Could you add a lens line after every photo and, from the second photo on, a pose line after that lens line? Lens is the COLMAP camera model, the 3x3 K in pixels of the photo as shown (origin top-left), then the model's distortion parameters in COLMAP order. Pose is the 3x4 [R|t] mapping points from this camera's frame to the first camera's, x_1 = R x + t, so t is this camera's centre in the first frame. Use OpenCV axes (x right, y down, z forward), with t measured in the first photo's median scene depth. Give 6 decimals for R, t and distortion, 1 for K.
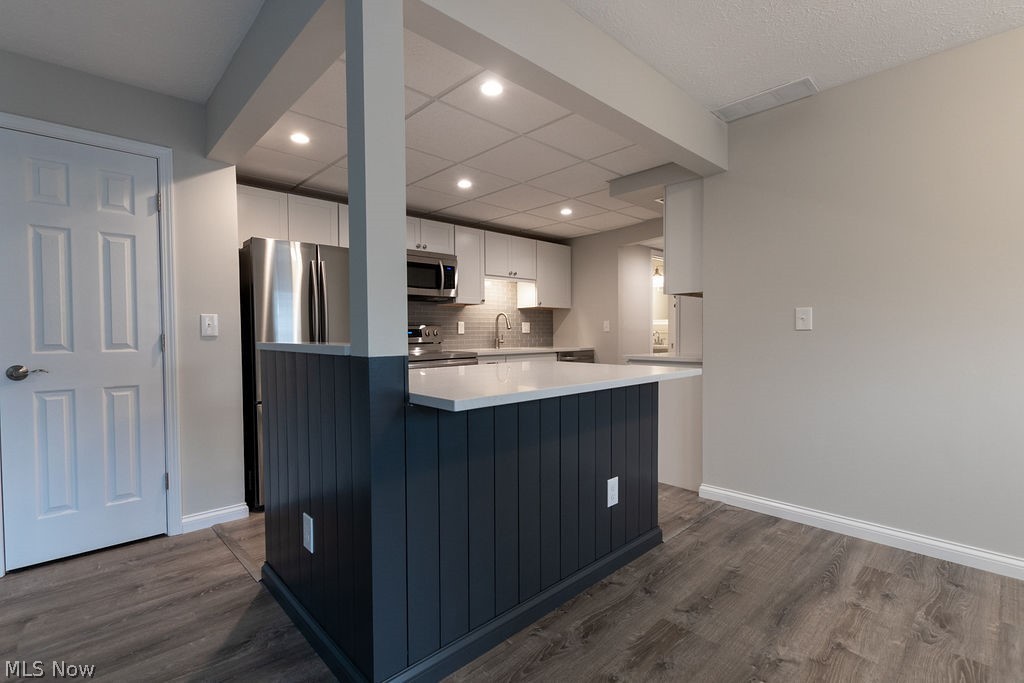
lens RADIAL K [[467.8, 0, 517.3], [0, 467.8, 344.7], [0, 0, 1]] dist [0.004628, -0.004896]
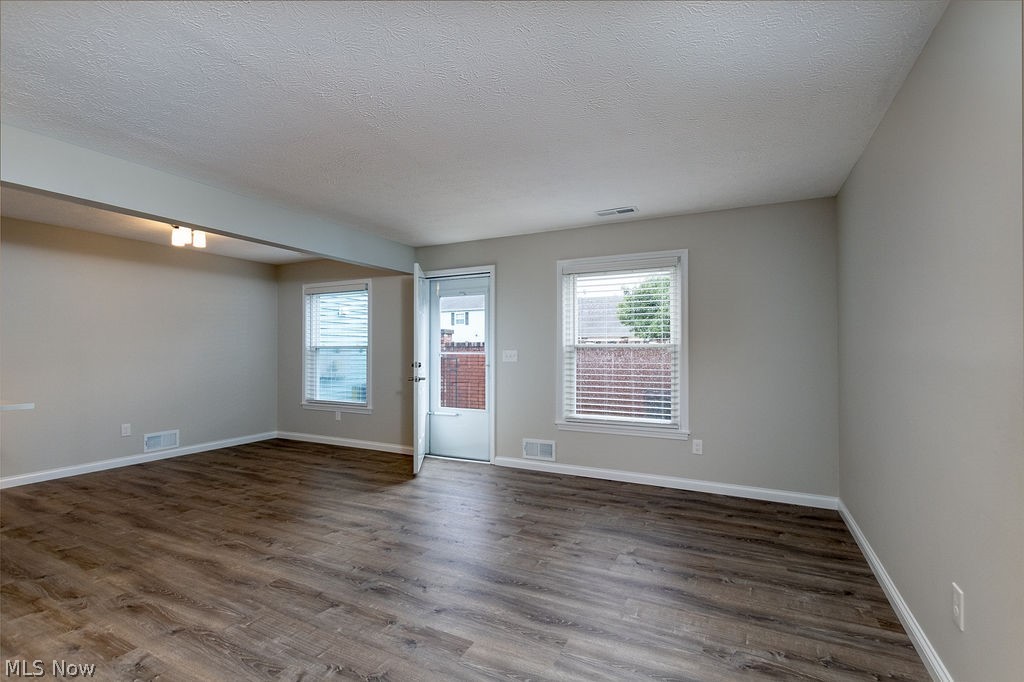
lens RADIAL K [[467.8, 0, 515.2], [0, 467.8, 346.0], [0, 0, 1]] dist [0.004628, -0.004896]
pose [[-0.342666, 0.014022, 0.939353, -1.446781], [0.025964, 0.999648, -0.005450, -0.033738], [-0.939099, 0.022522, -0.342909, -0.163332]]
